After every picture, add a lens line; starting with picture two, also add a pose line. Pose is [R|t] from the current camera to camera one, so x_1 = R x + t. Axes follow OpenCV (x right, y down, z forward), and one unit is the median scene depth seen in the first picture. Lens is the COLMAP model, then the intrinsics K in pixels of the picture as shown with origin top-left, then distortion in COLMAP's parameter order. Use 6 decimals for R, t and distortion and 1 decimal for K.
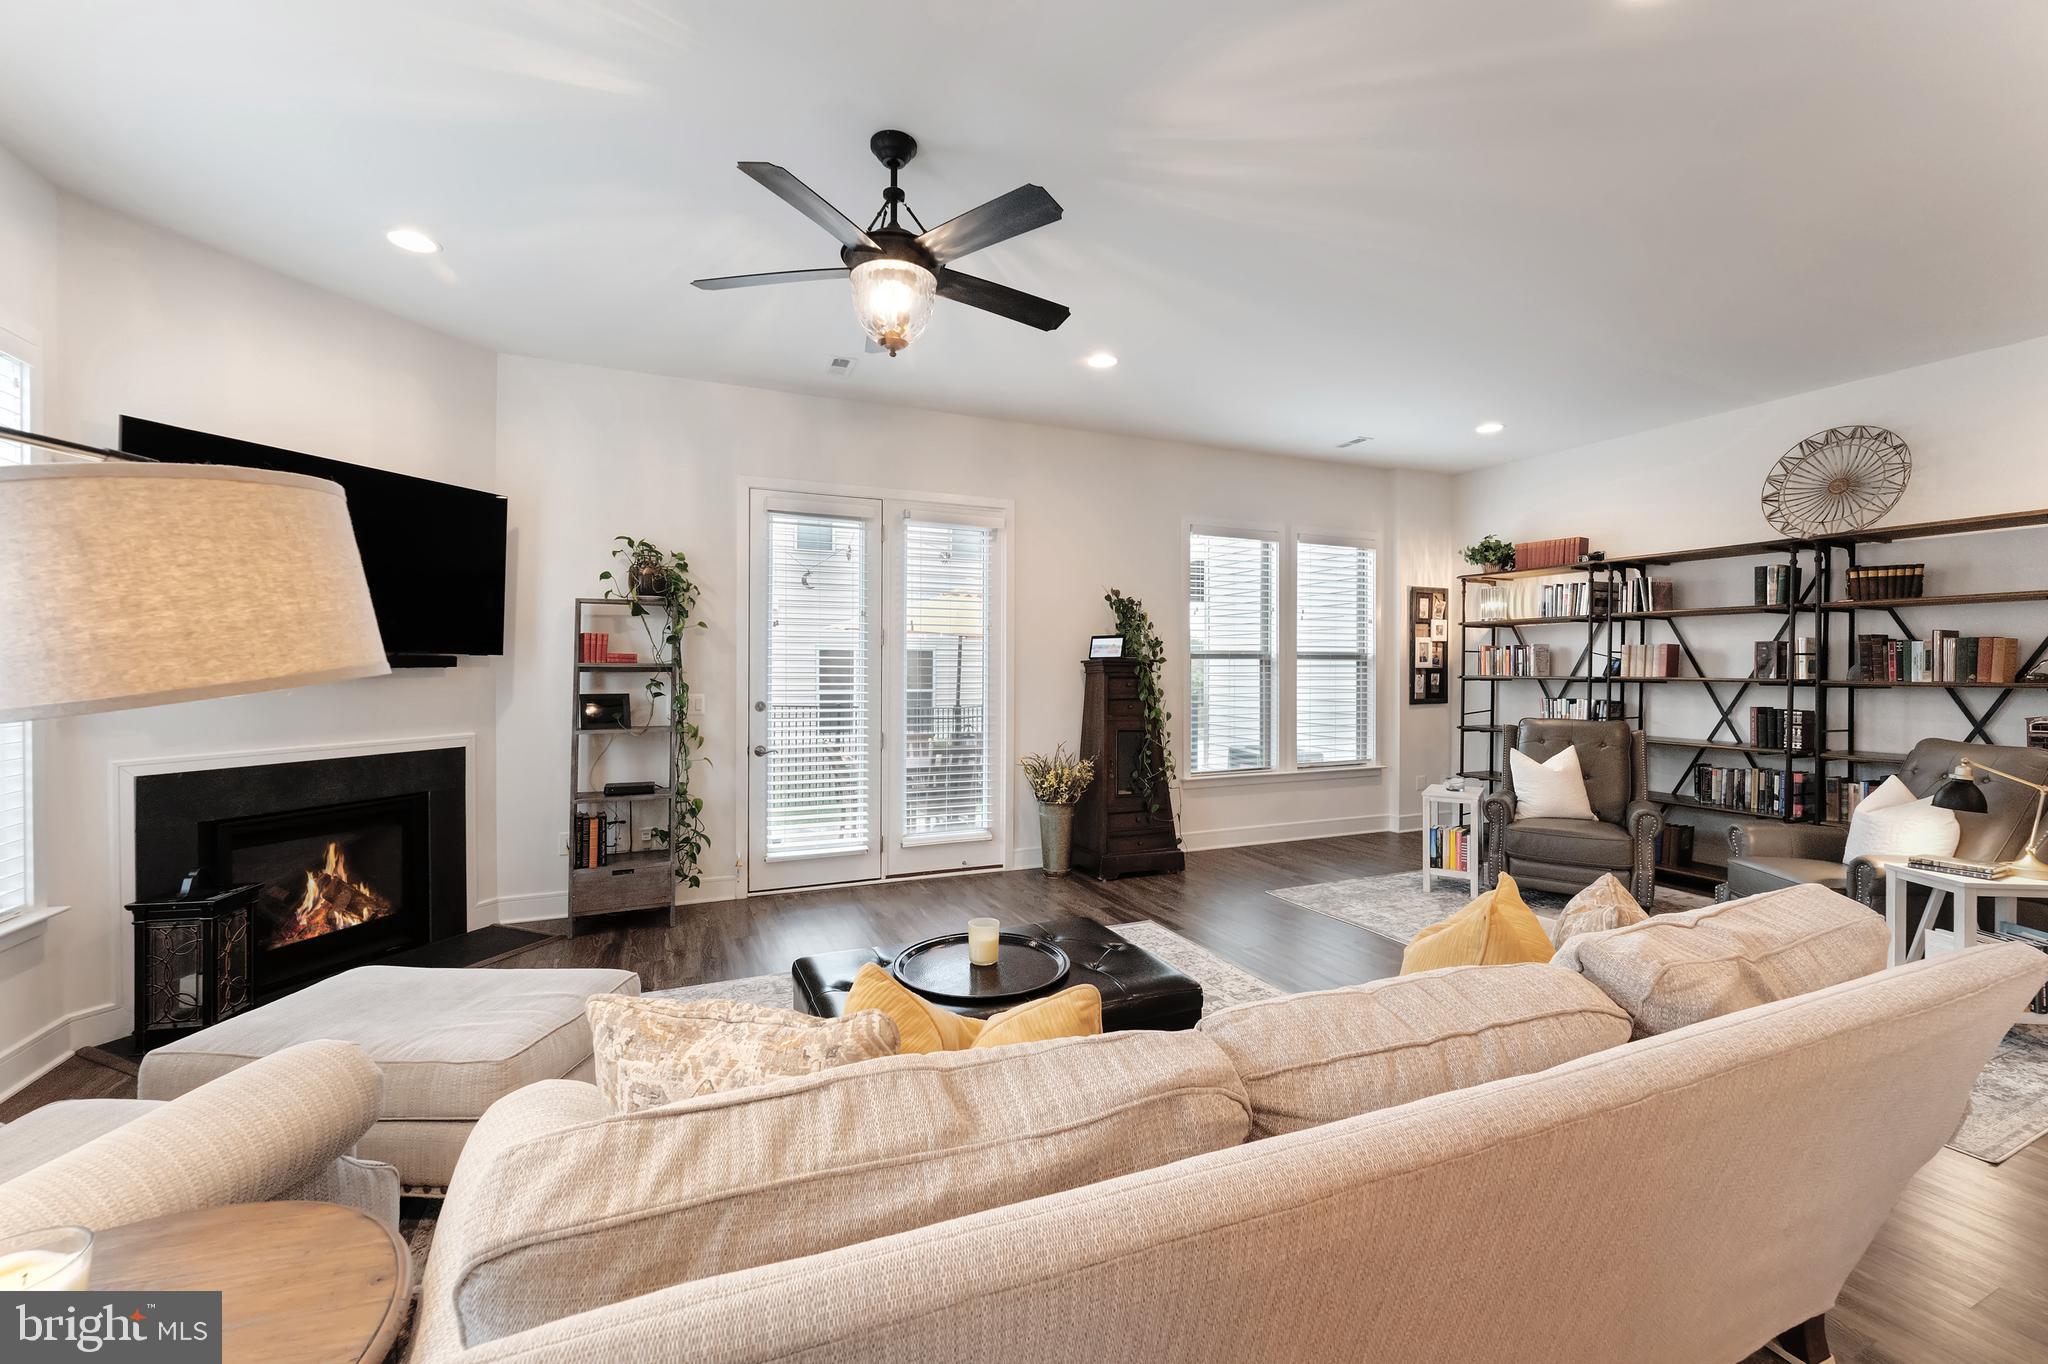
lens RADIAL K [[820.5, 0, 1018.2], [0, 820.5, 675.4], [0, 0, 1]] dist [0.000713, 0.000003]
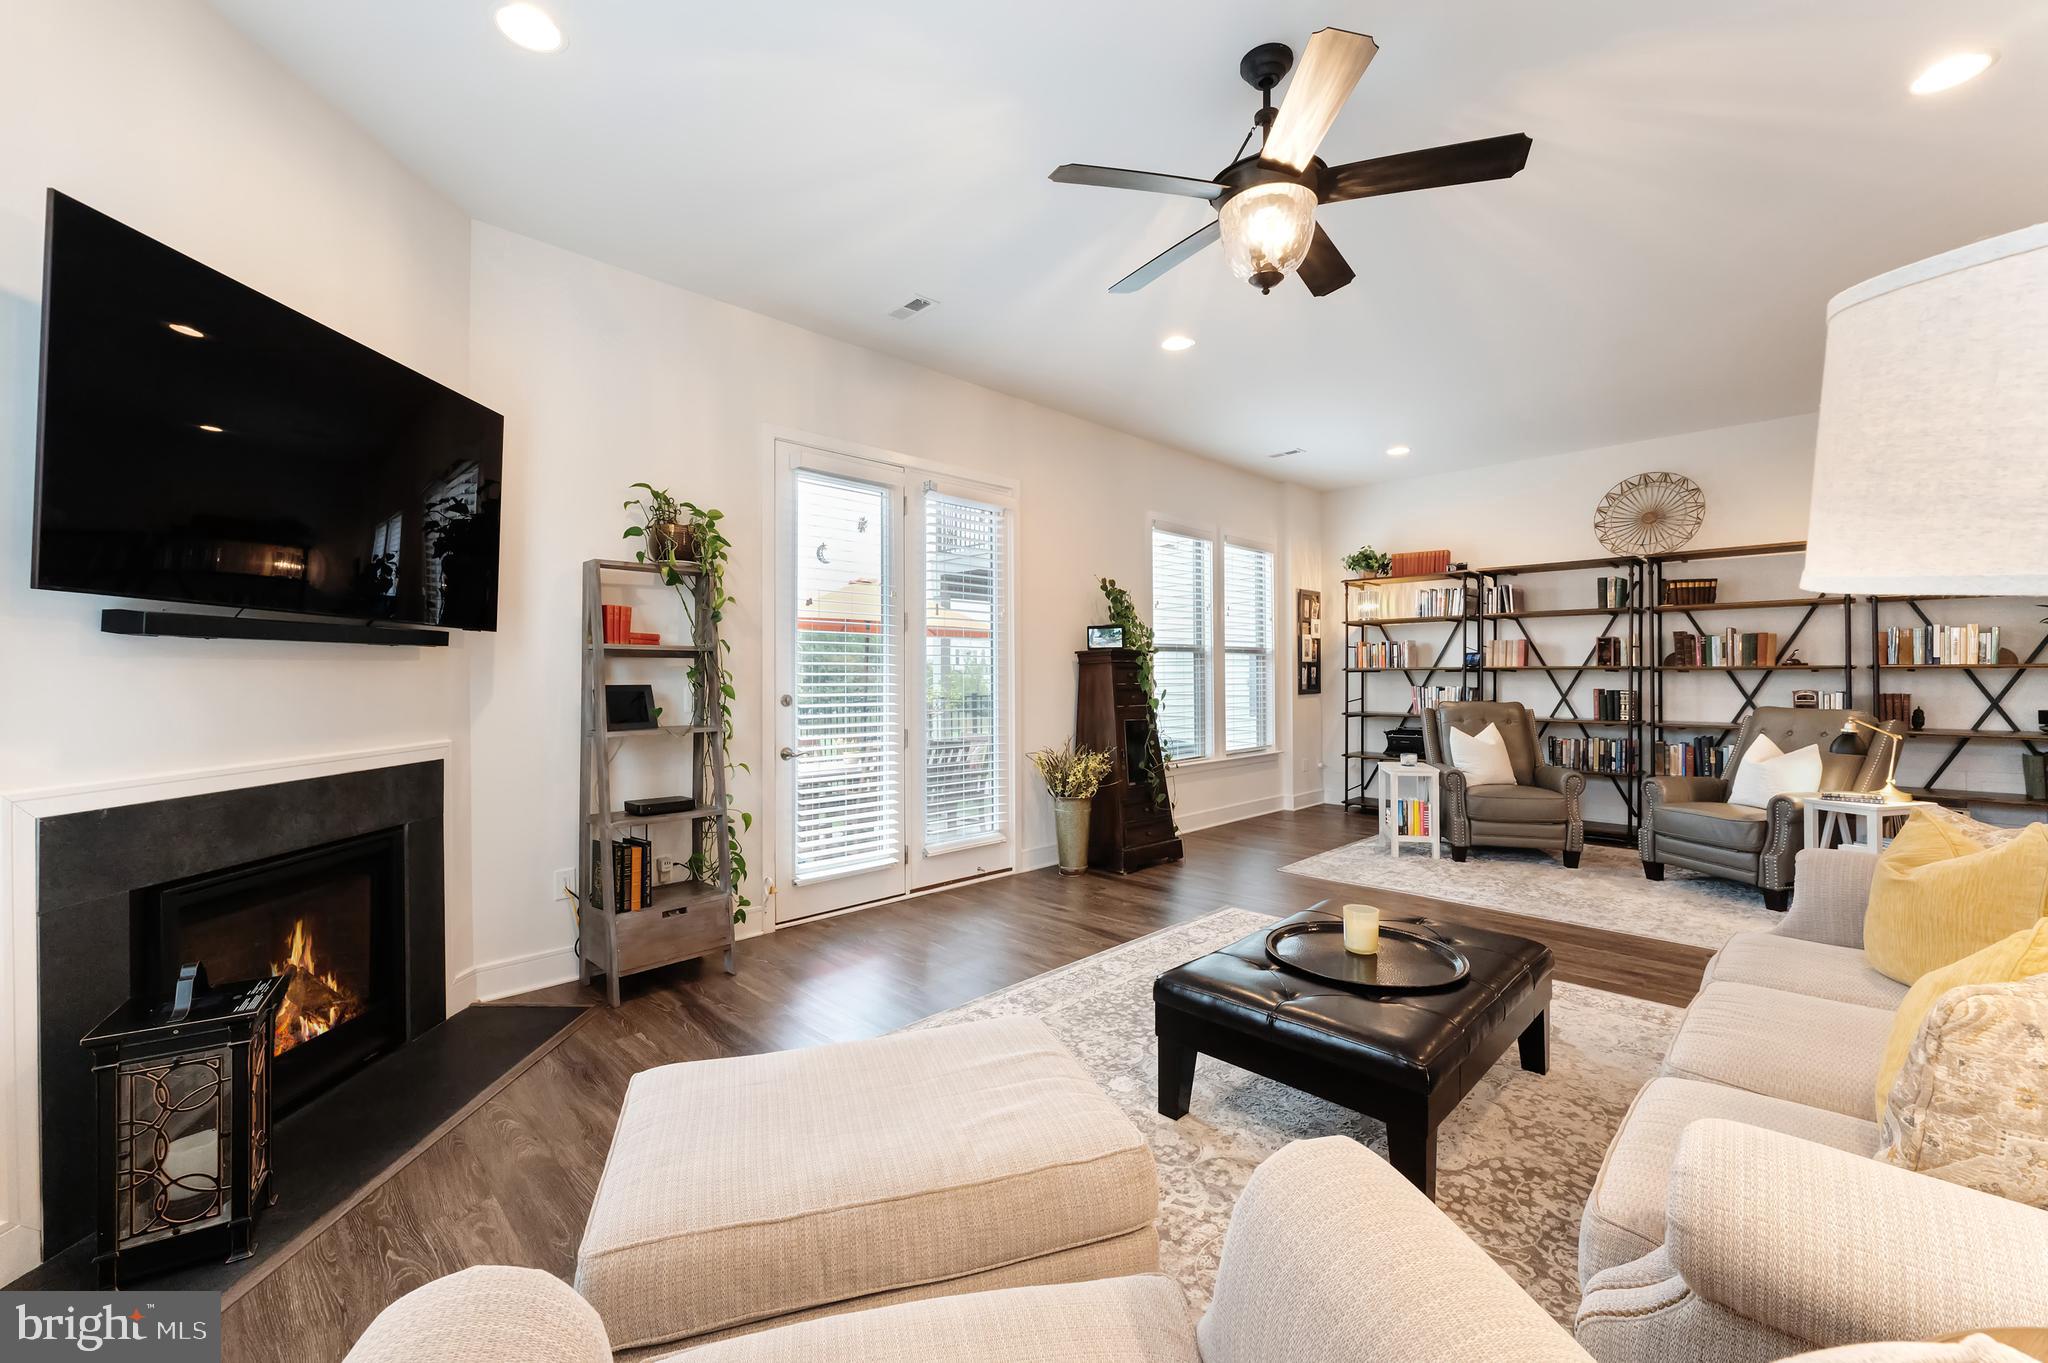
lens RADIAL K [[819.7, 0, 1005.6], [0, 819.7, 673.3], [0, 0, 1]] dist [0.001010, 0.000032]
pose [[0.936766, -0.003835, 0.349936, -0.402485], [0.007721, 0.999923, -0.009712, 0.020220], [-0.349871, 0.011800, 0.936723, 0.139394]]
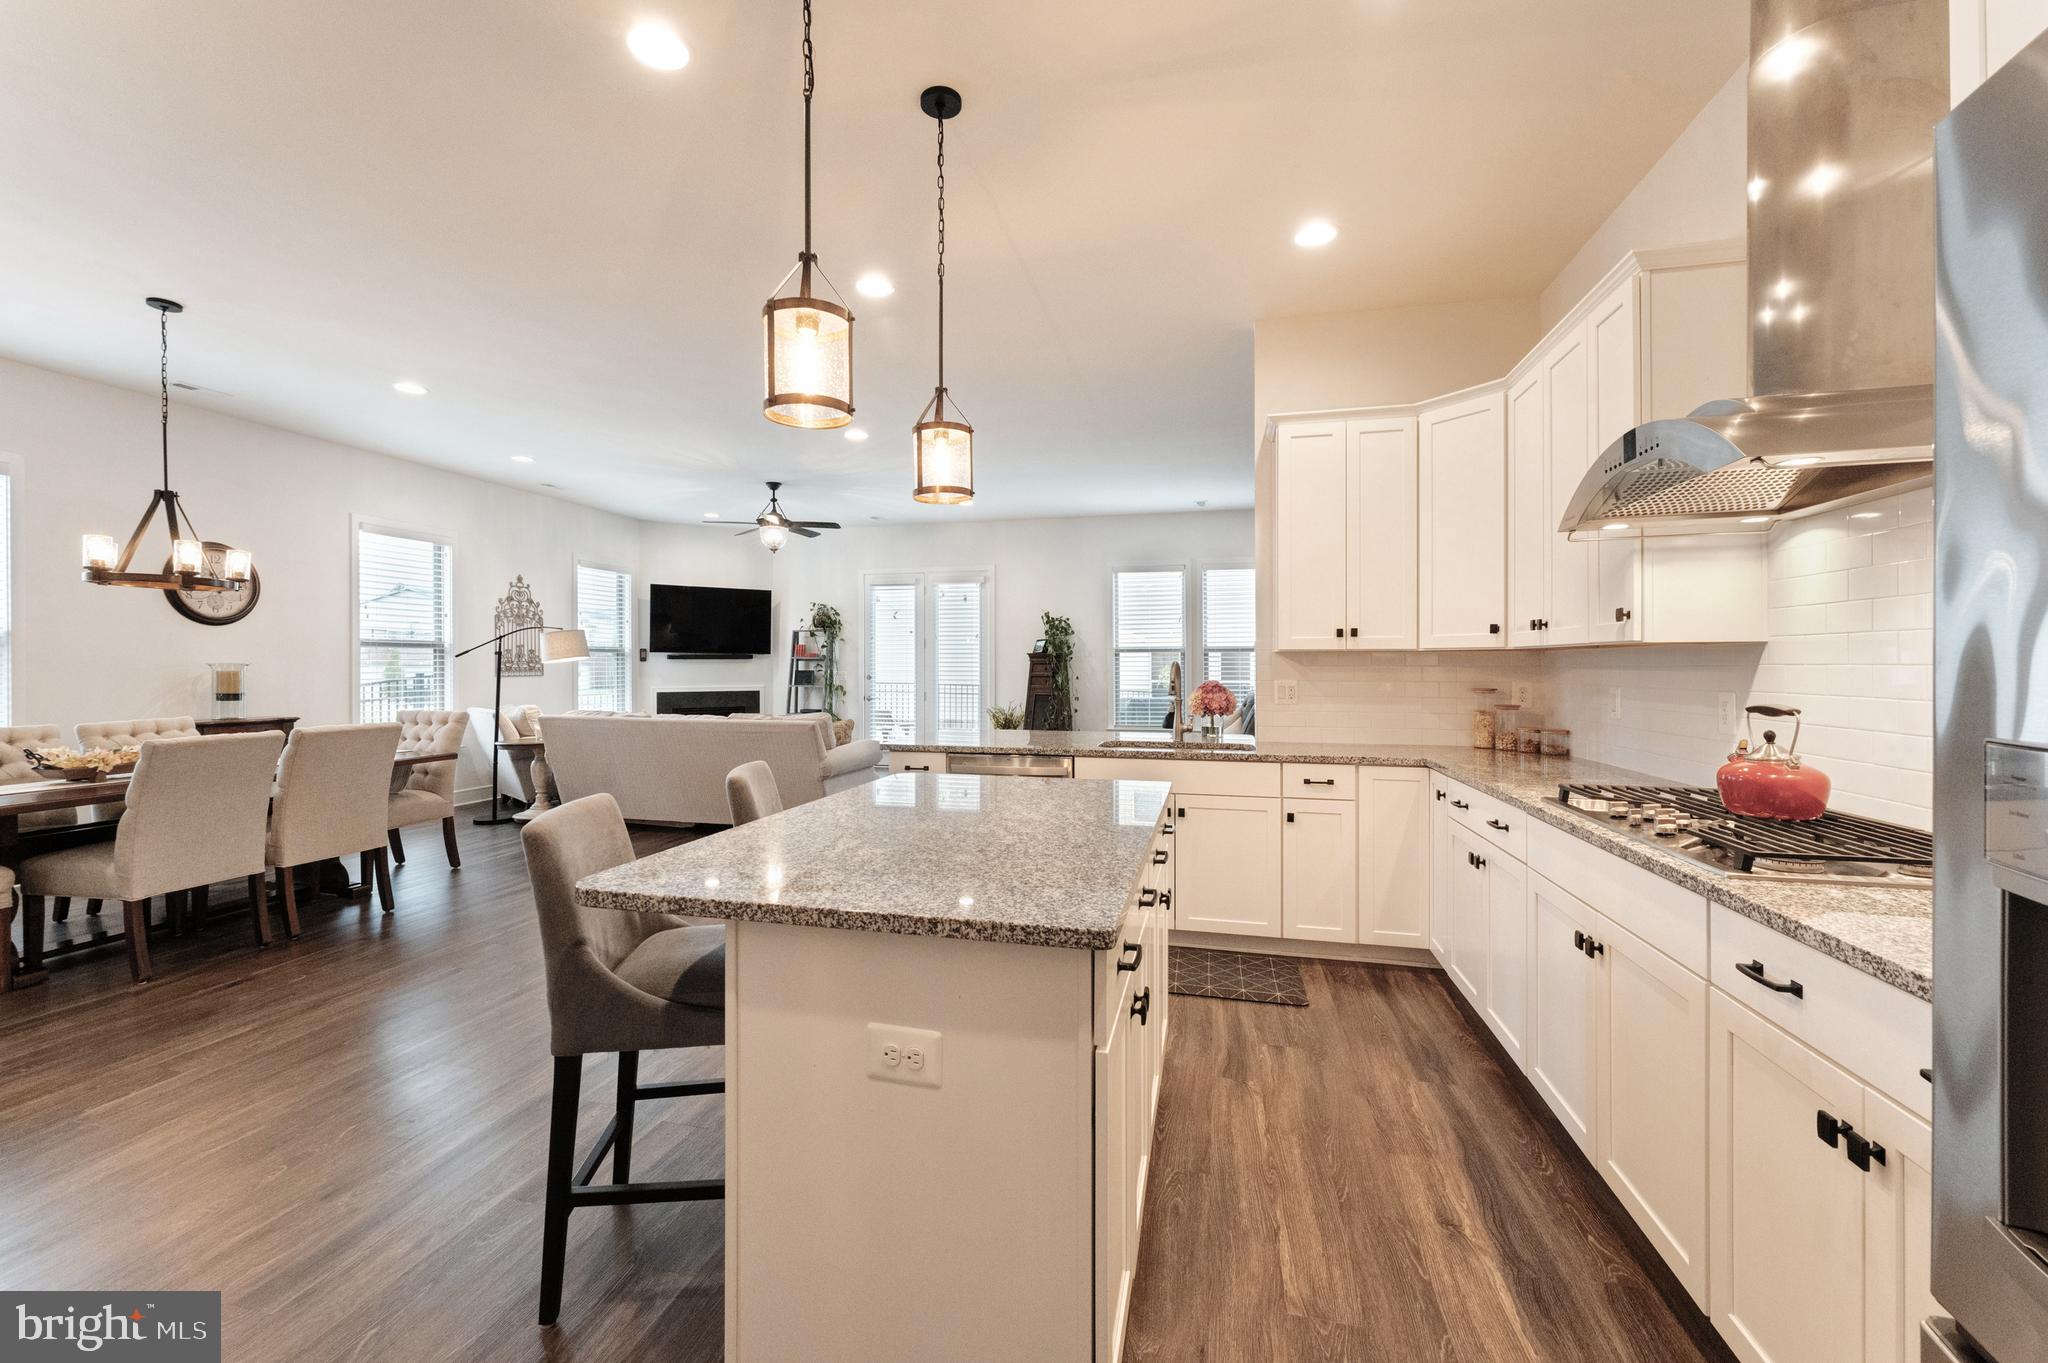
lens RADIAL K [[829.1, 0, 1012.8], [0, 829.1, 663.0], [0, 0, 1]] dist [0.000917, 0.000231]
pose [[0.792581, -0.003920, -0.609754, 1.297006], [-0.003298, 0.999937, -0.010716, 0.023340], [0.609758, 0.010505, 0.792518, -0.471699]]
